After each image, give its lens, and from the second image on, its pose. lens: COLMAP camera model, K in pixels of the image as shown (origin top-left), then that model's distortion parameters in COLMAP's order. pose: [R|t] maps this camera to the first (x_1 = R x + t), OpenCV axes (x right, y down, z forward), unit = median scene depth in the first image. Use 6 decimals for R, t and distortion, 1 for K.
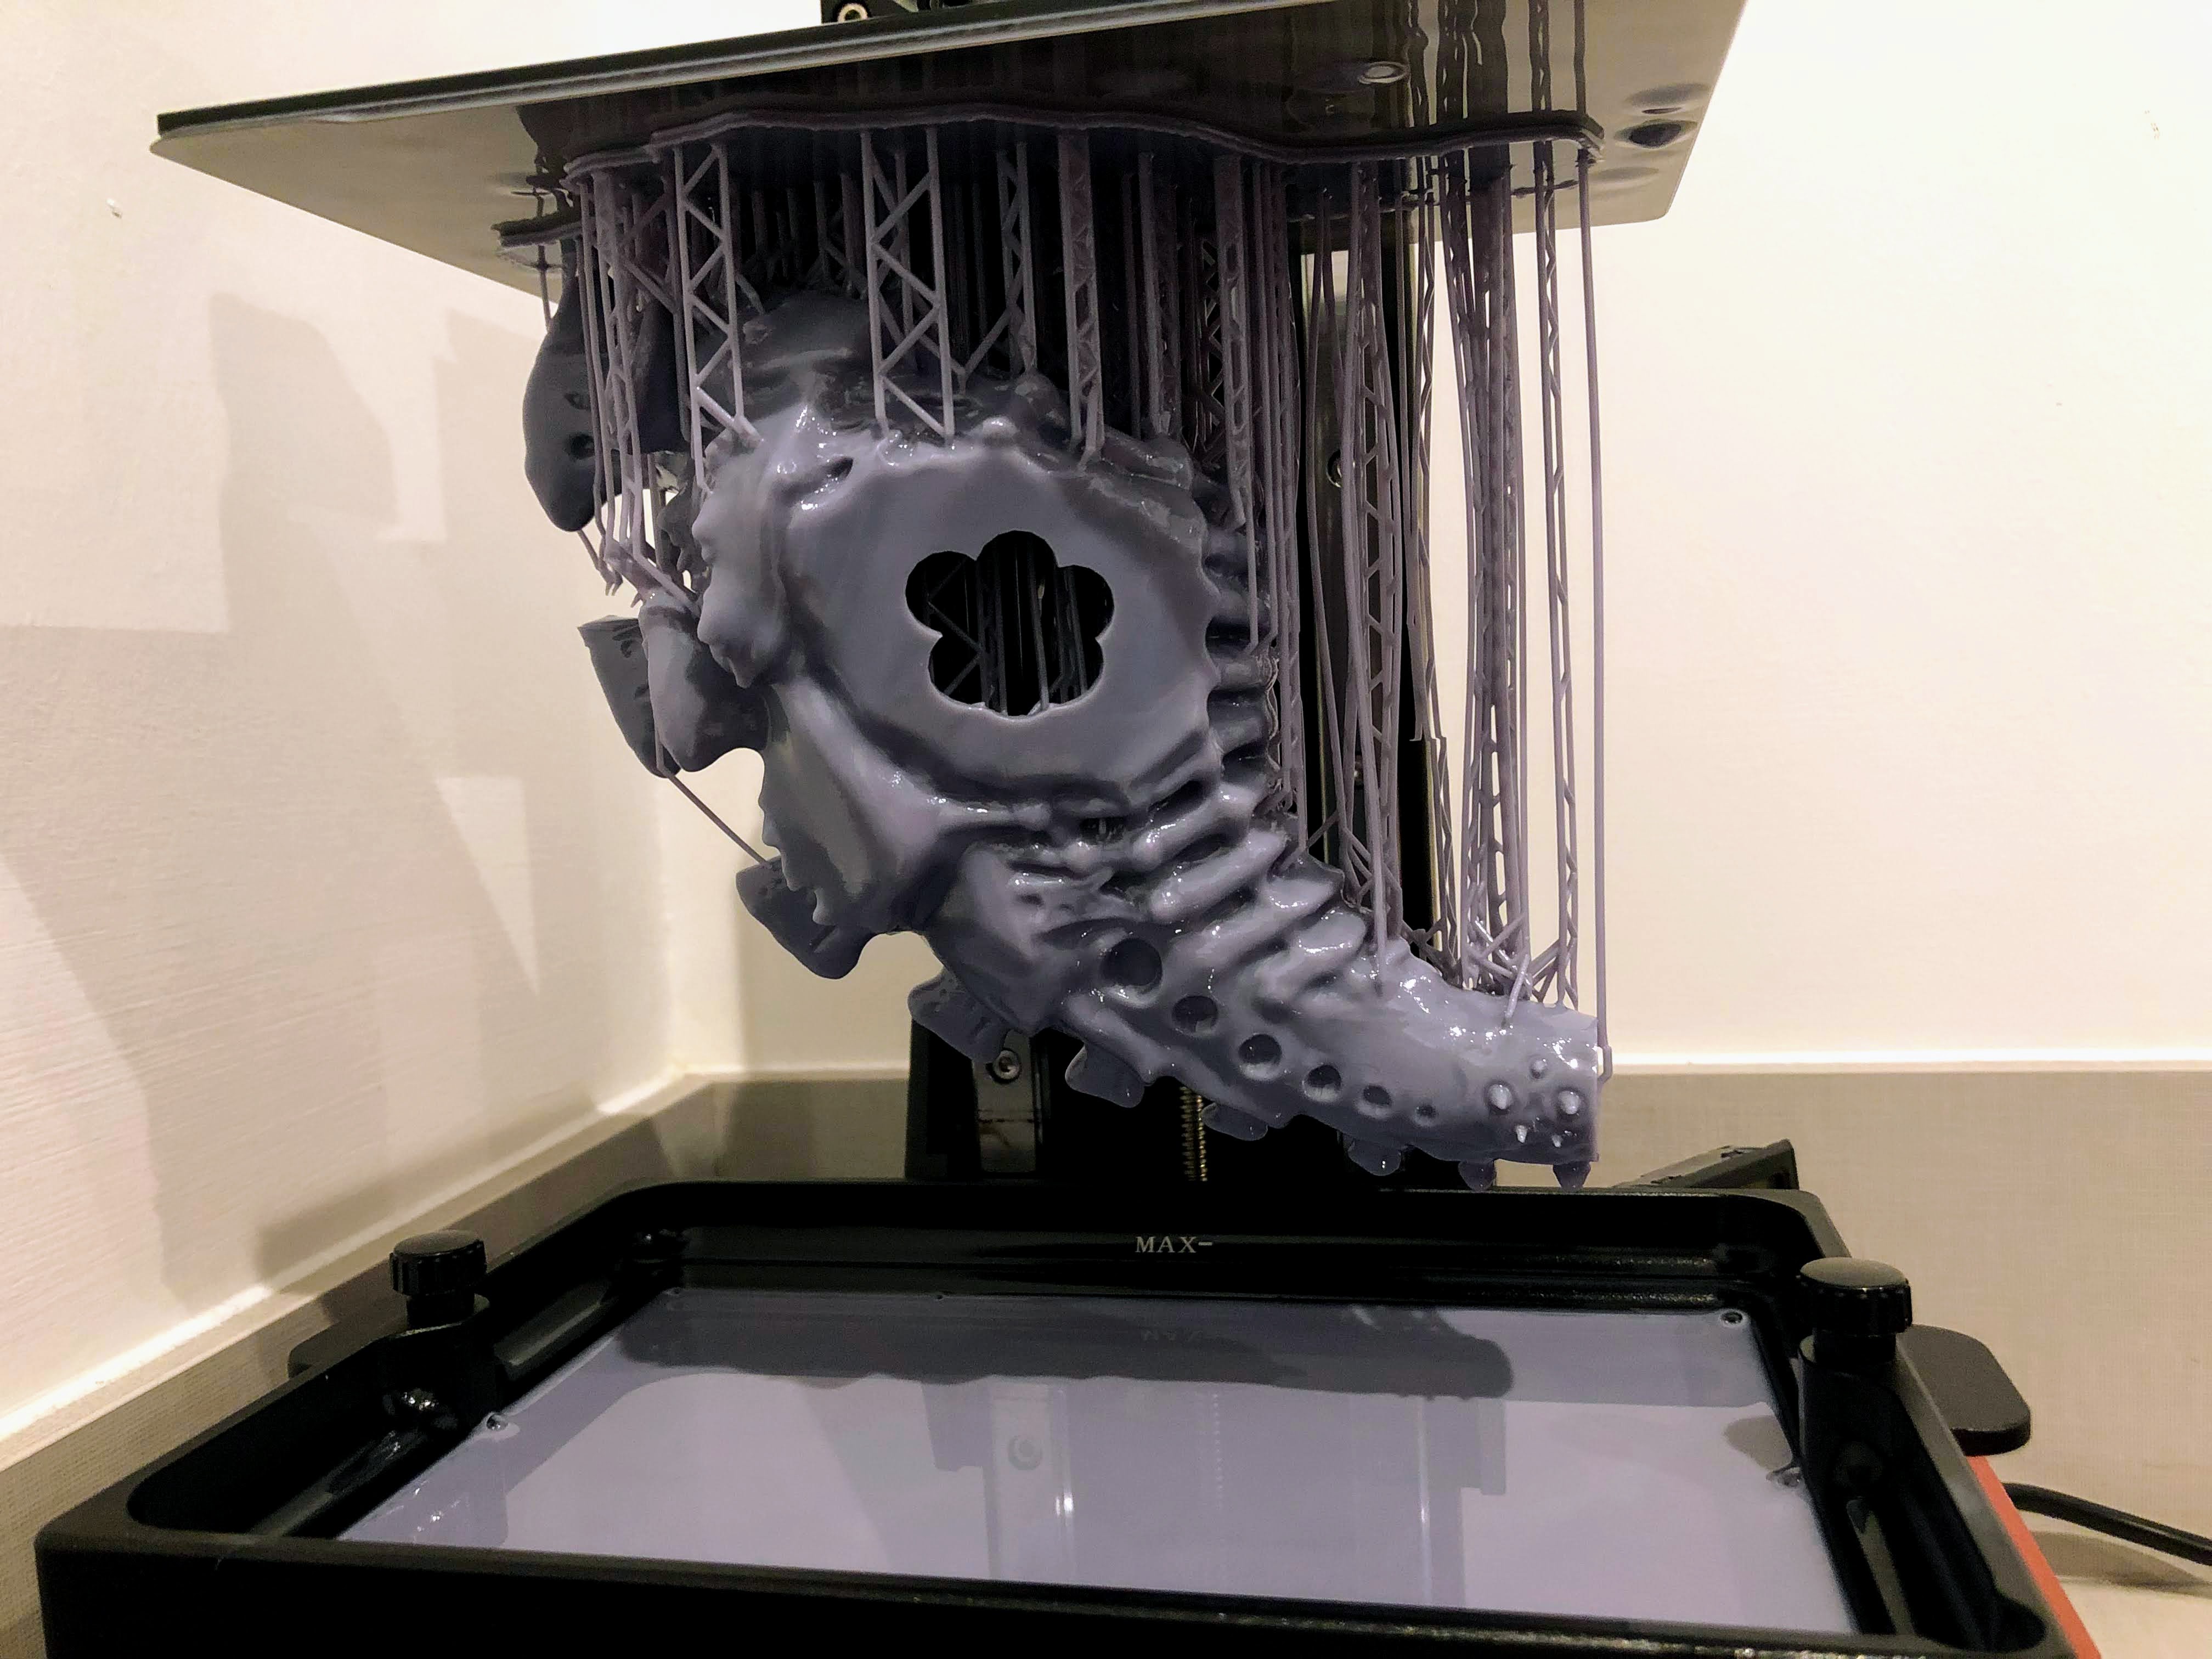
lens RADIAL K [[1796.2, 0, 1106.0], [0, 1796.2, 829.5], [0, 0, 1]] dist [0.013303, 0.000100]
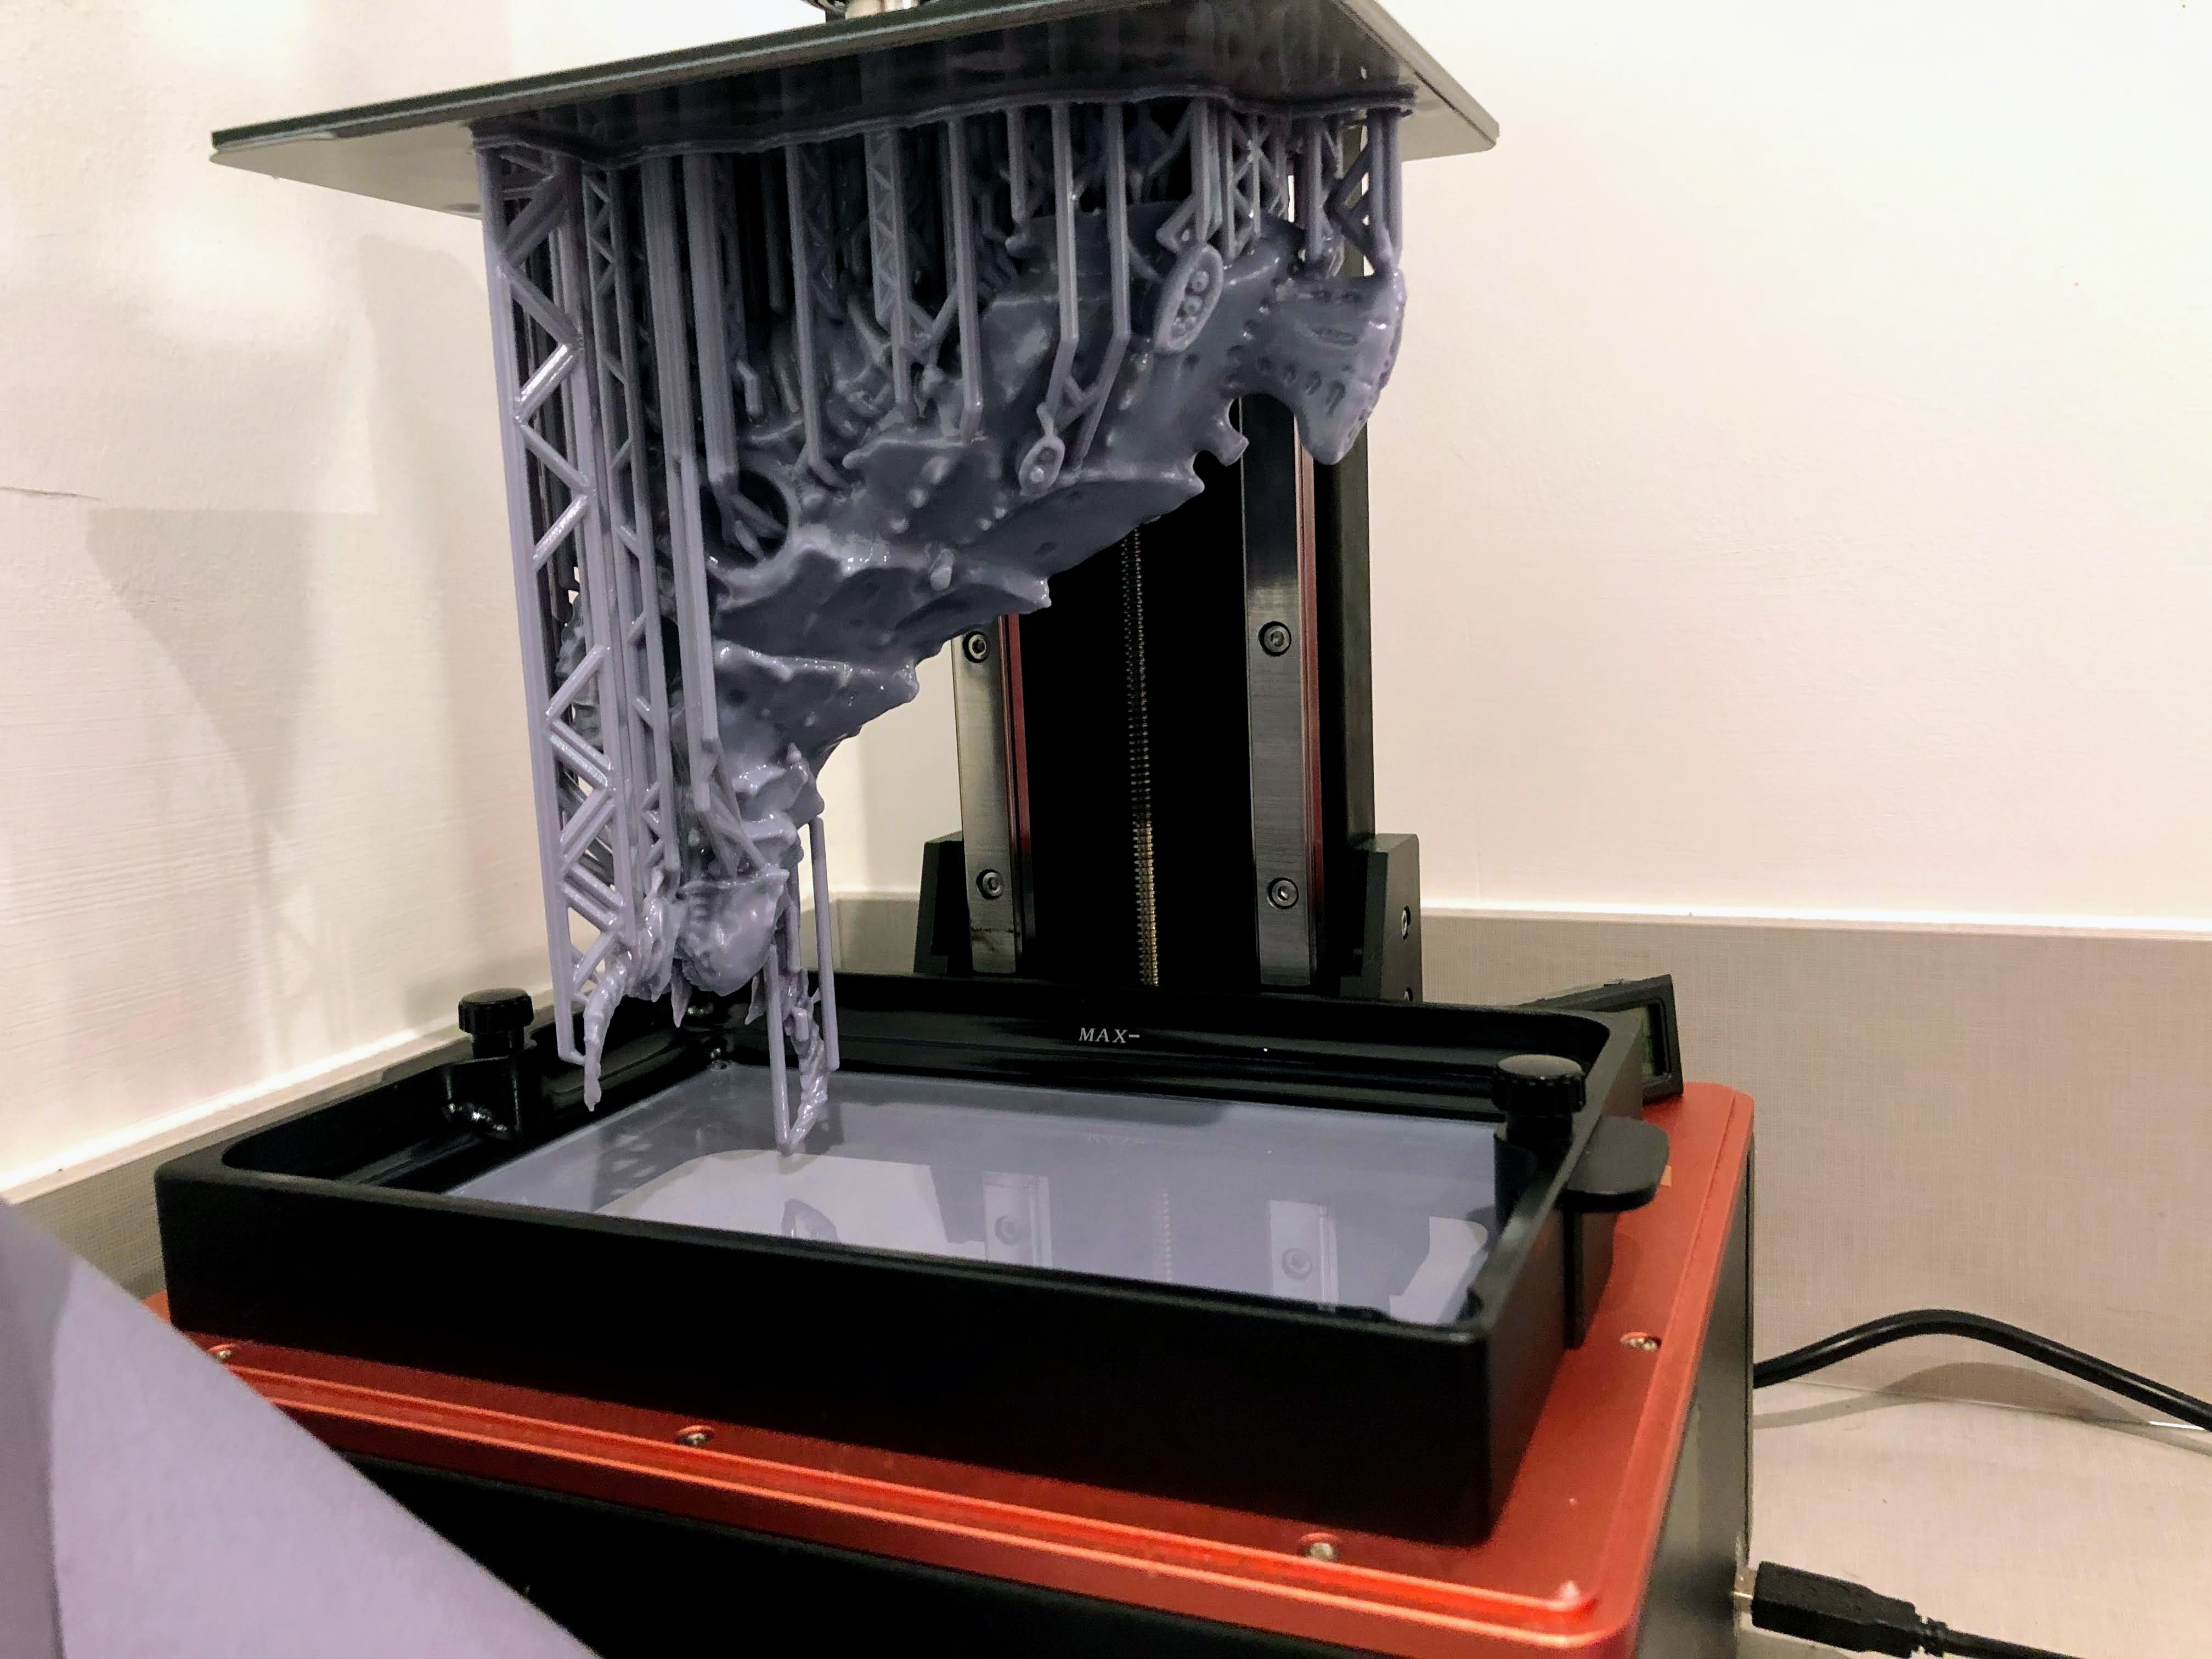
lens RADIAL K [[1755.7, 0, 1106.0], [0, 1755.7, 829.5], [0, 0, 1]] dist [0.008189, 0.007200]
pose [[0.986954, 0.033058, -0.157573, 0.212156], [-0.020338, 0.996452, 0.081664, -0.000537], [0.159713, -0.077394, 0.984125, -0.134401]]
